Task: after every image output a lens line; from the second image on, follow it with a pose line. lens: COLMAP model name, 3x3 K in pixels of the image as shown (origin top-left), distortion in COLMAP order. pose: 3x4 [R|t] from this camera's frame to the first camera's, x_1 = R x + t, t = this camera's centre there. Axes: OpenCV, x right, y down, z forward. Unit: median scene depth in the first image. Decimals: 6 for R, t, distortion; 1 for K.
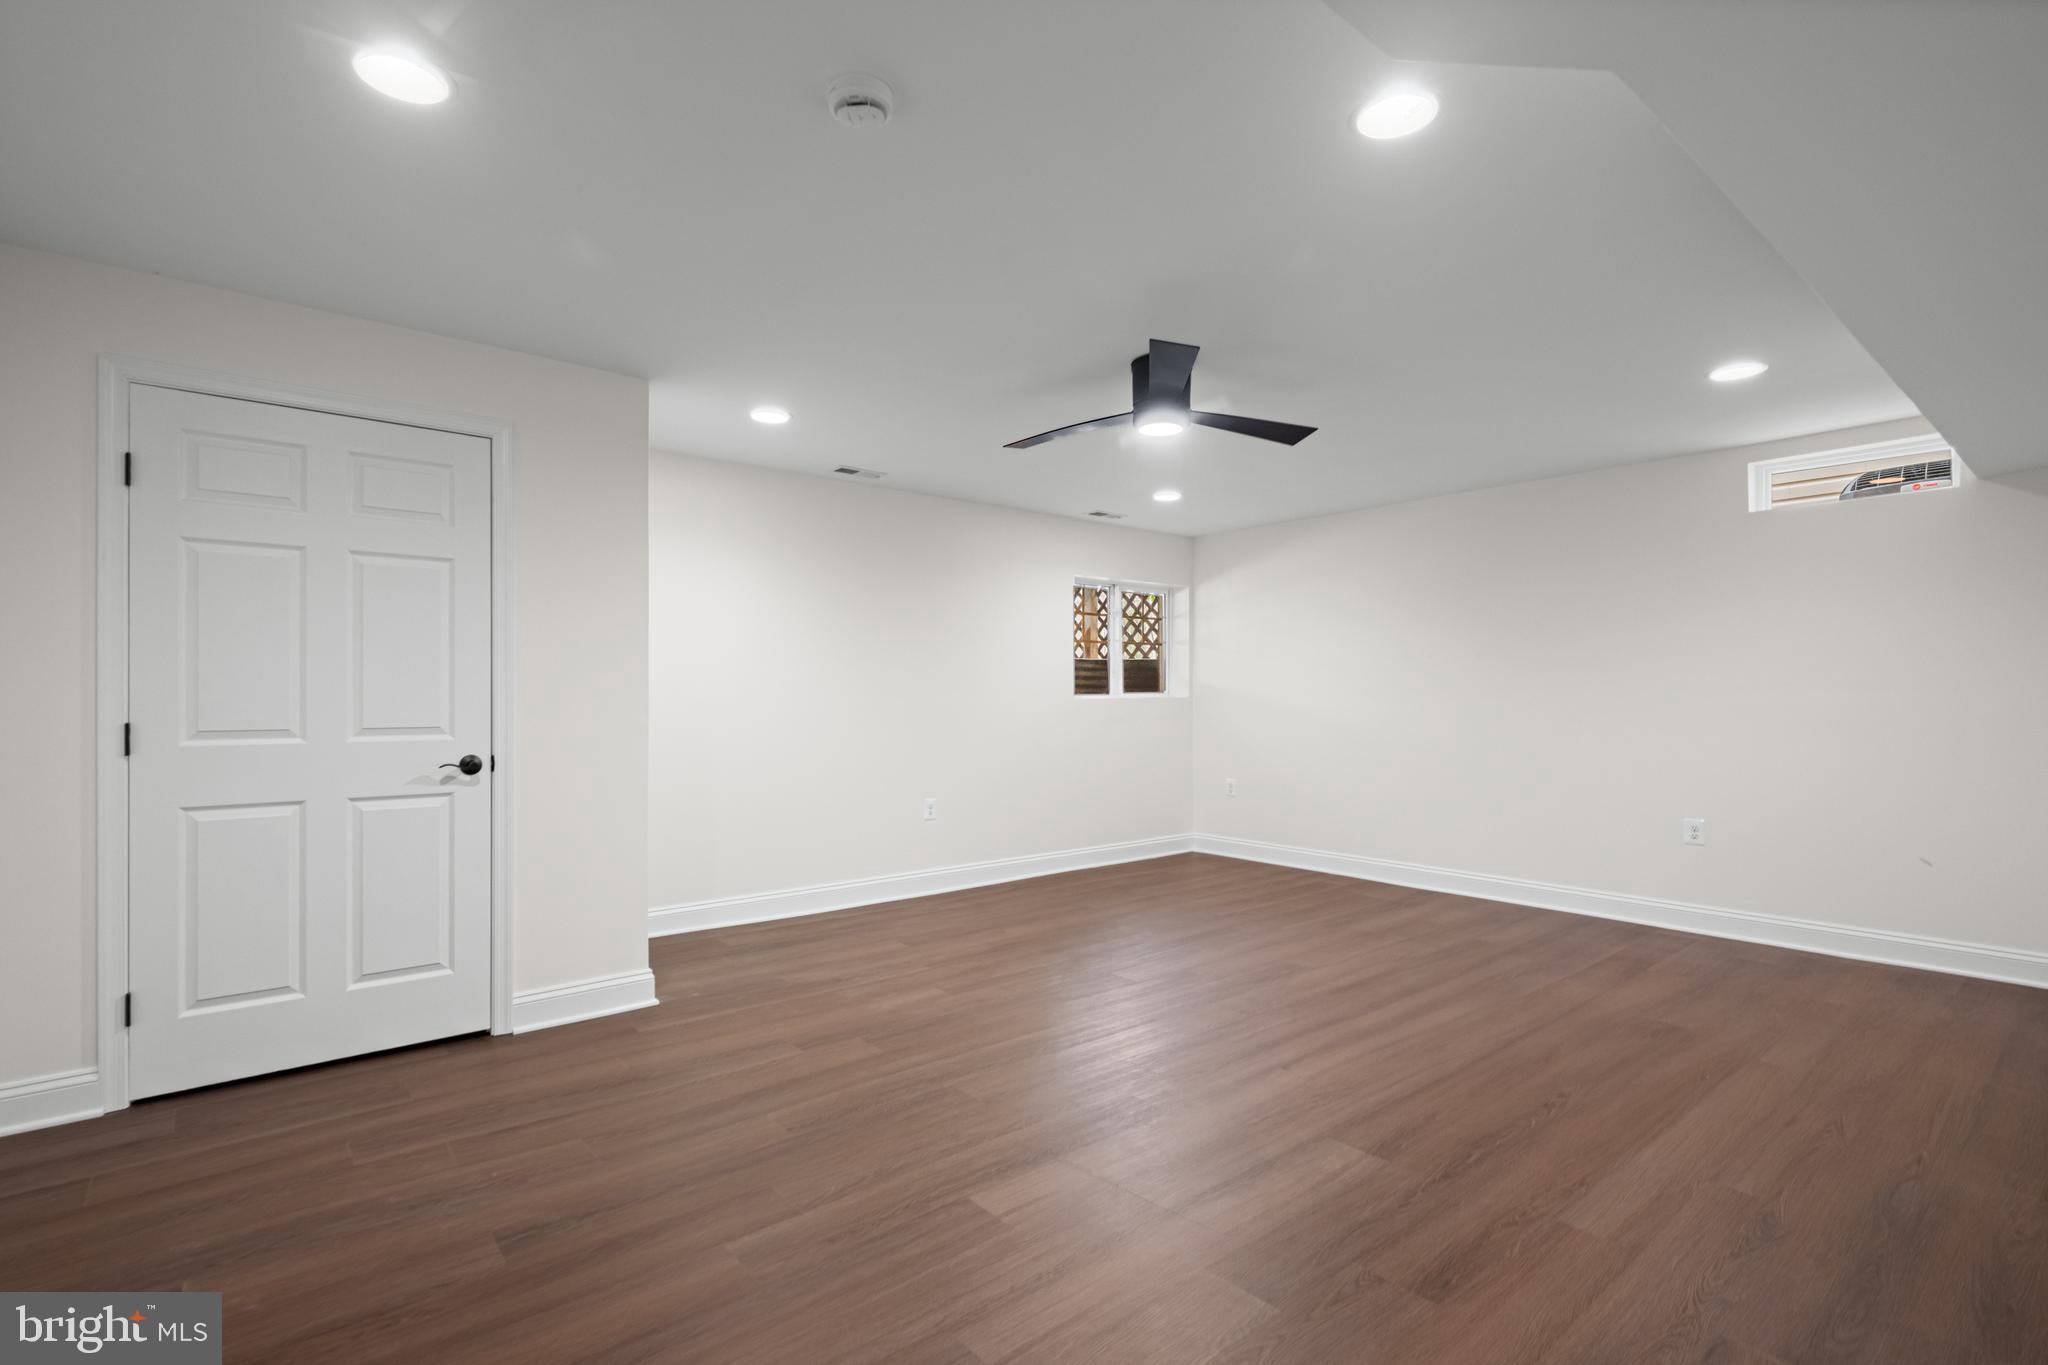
lens RADIAL K [[952.4, 0, 1020.7], [0, 952.4, 690.0], [0, 0, 1]] dist [0.001557, 0.000021]
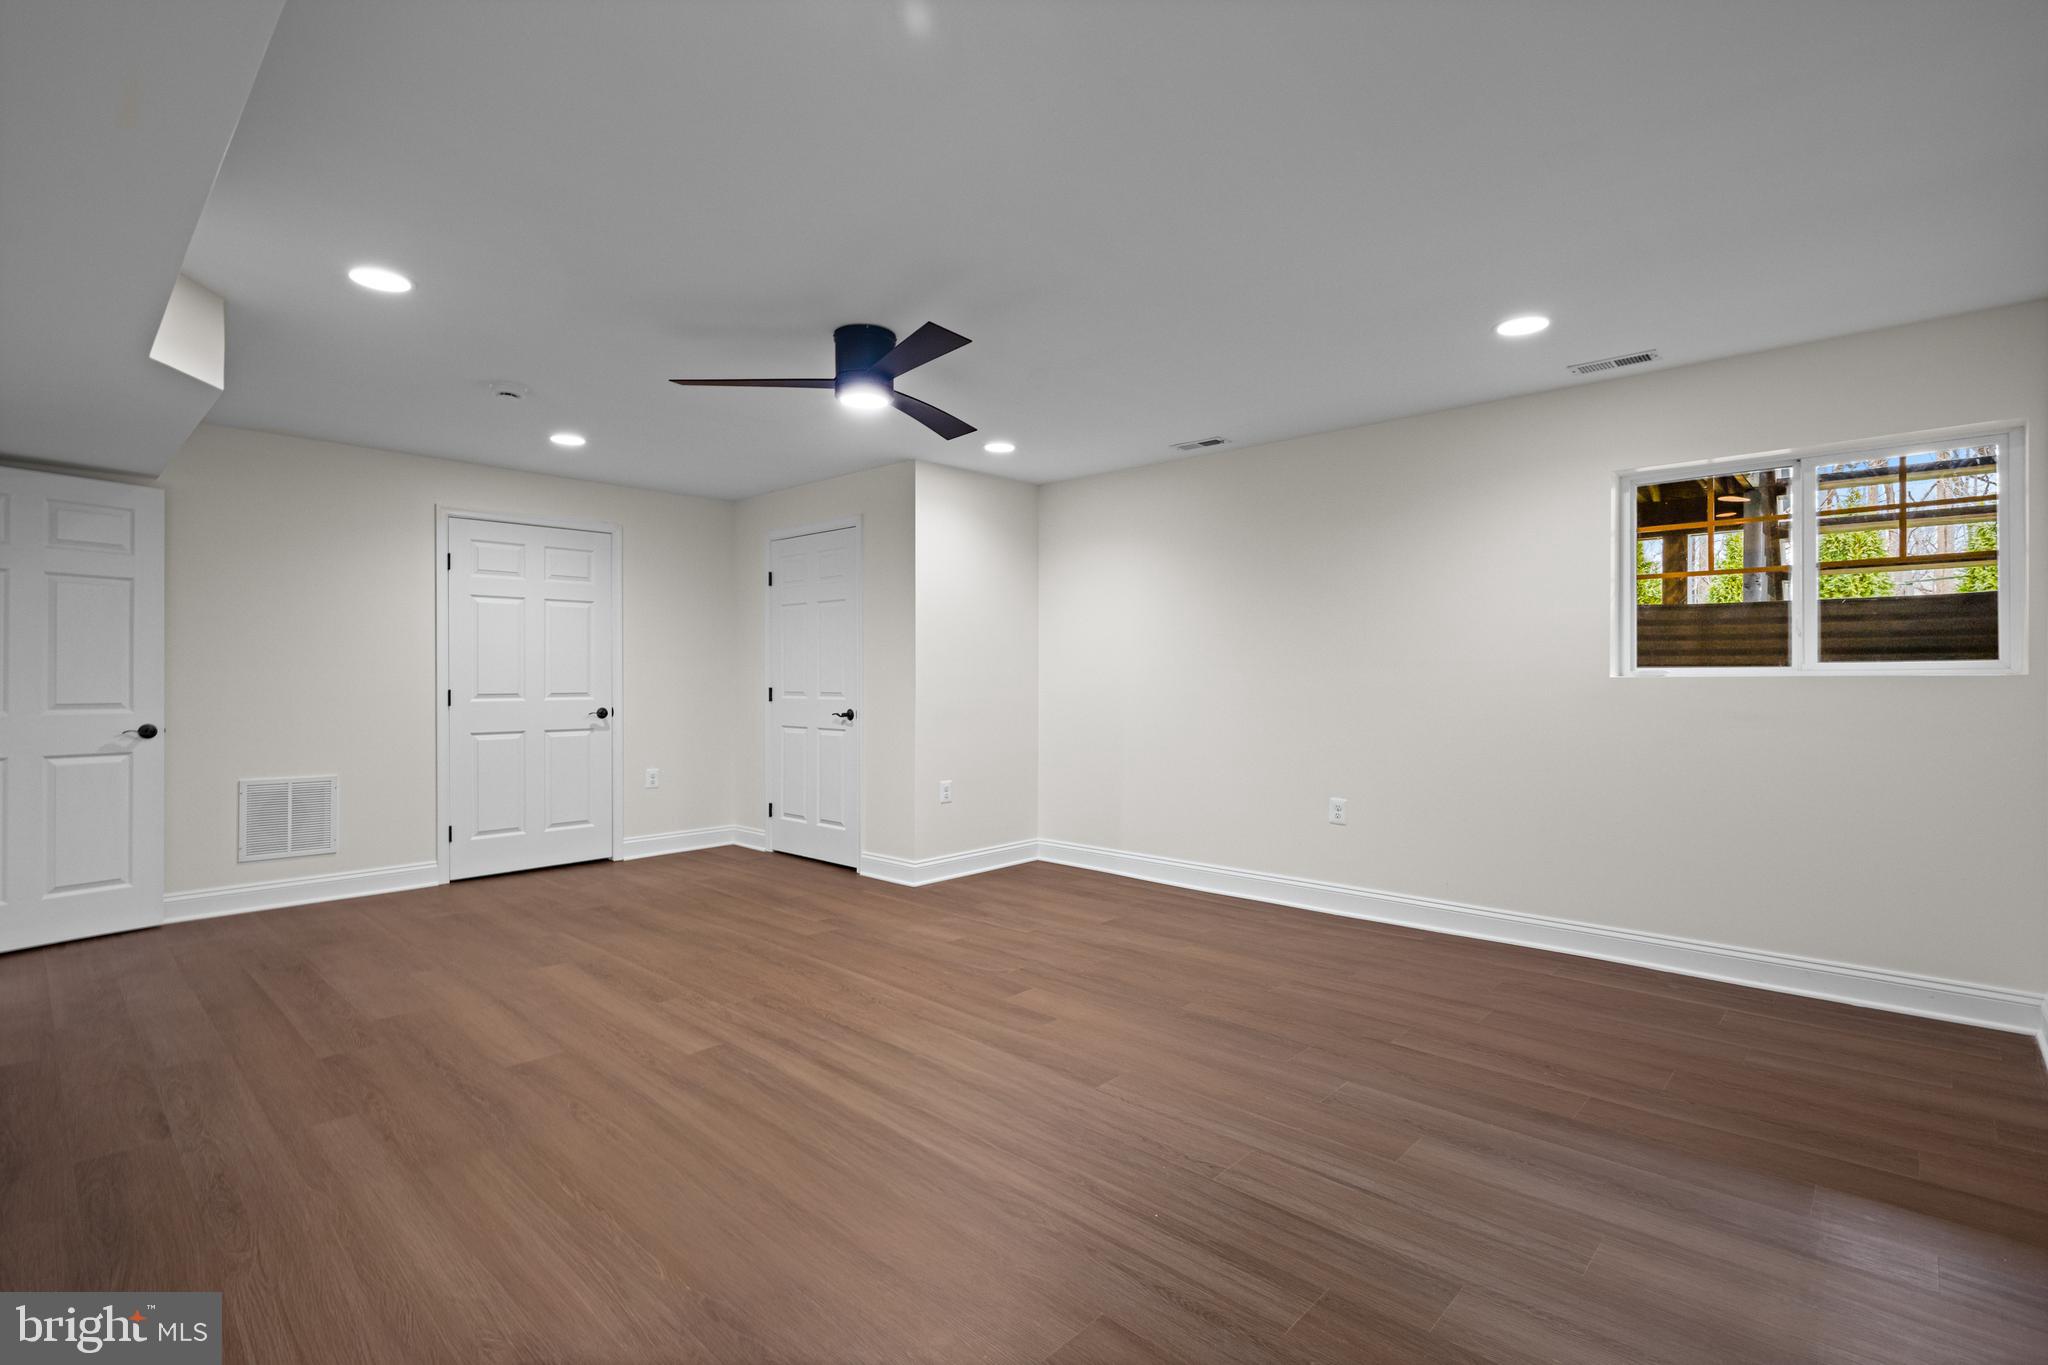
lens RADIAL K [[952.4, 0, 1020.7], [0, 952.4, 690.0], [0, 0, 1]] dist [0.001557, 0.000021]
pose [[0.116000, 0.011049, -0.993188, 0.968818], [0.010603, 0.999867, 0.012362, 0.011499], [0.993193, -0.011964, 0.115868, 0.894994]]
